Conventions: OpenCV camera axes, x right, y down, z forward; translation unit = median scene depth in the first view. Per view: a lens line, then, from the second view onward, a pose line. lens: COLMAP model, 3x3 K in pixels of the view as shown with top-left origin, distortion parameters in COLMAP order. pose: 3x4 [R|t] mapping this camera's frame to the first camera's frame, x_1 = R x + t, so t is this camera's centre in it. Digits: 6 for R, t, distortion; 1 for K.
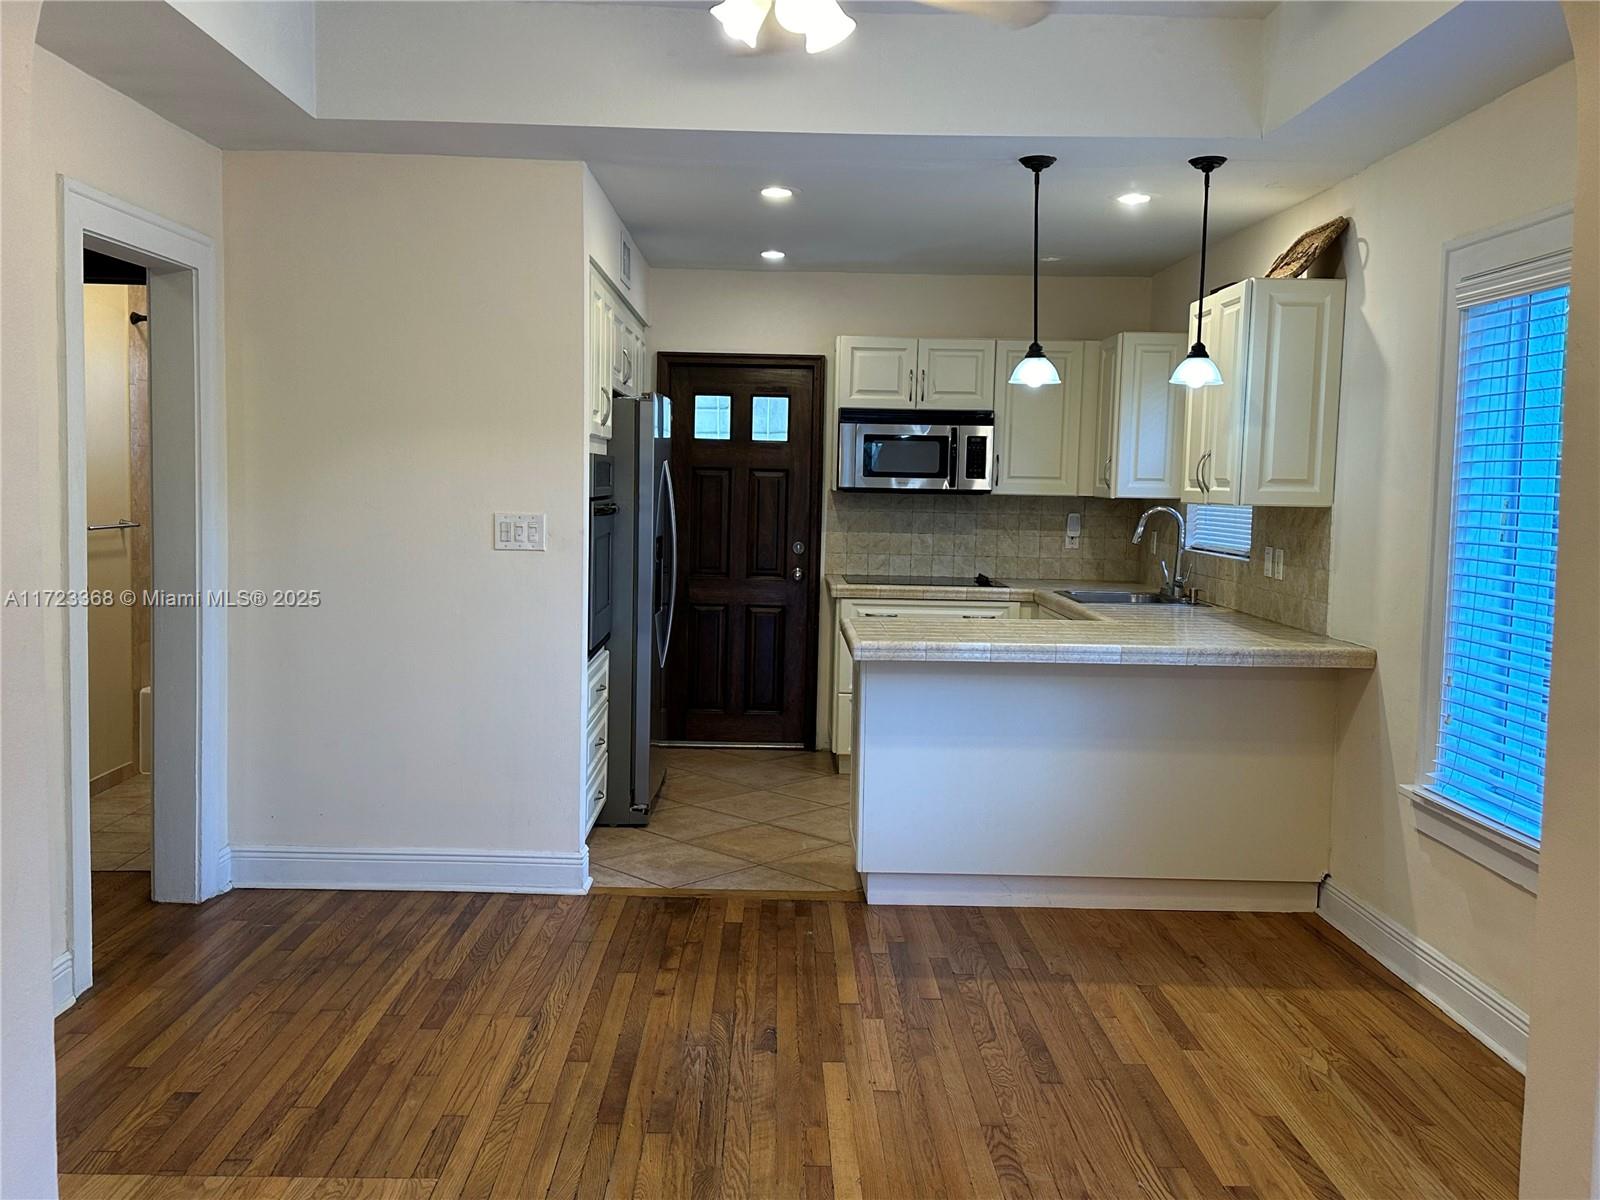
lens RADIAL K [[1539.6, 0, 800.0], [0, 1539.6, 600.0], [0, 0, 1]] dist [0.074779, -0.017662]
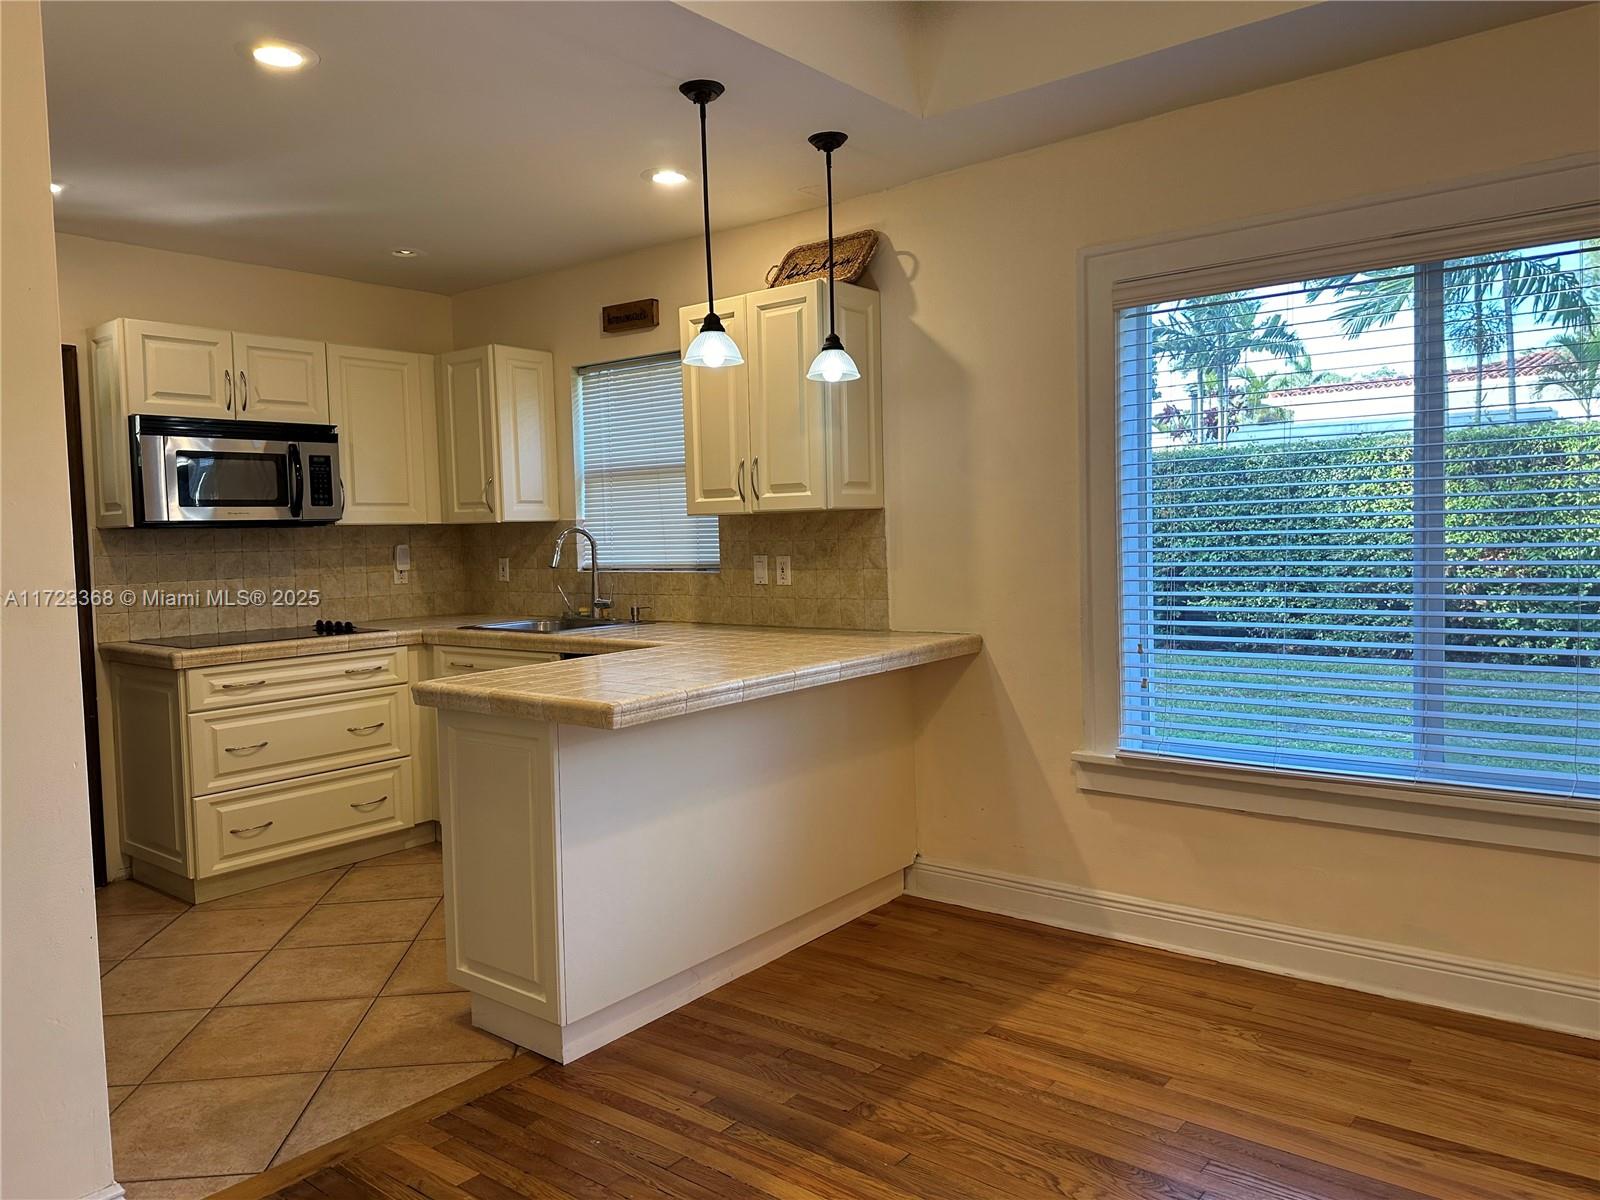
lens RADIAL K [[1142.4, 0, 840.7], [0, 1142.4, 589.6], [0, 0, 1]] dist [0.106203, -0.139146]
pose [[0.619776, -0.079652, 0.780726, -0.276682], [0.104973, 0.994310, 0.018110, -0.021292], [-0.777726, 0.070731, 0.624611, 0.525973]]
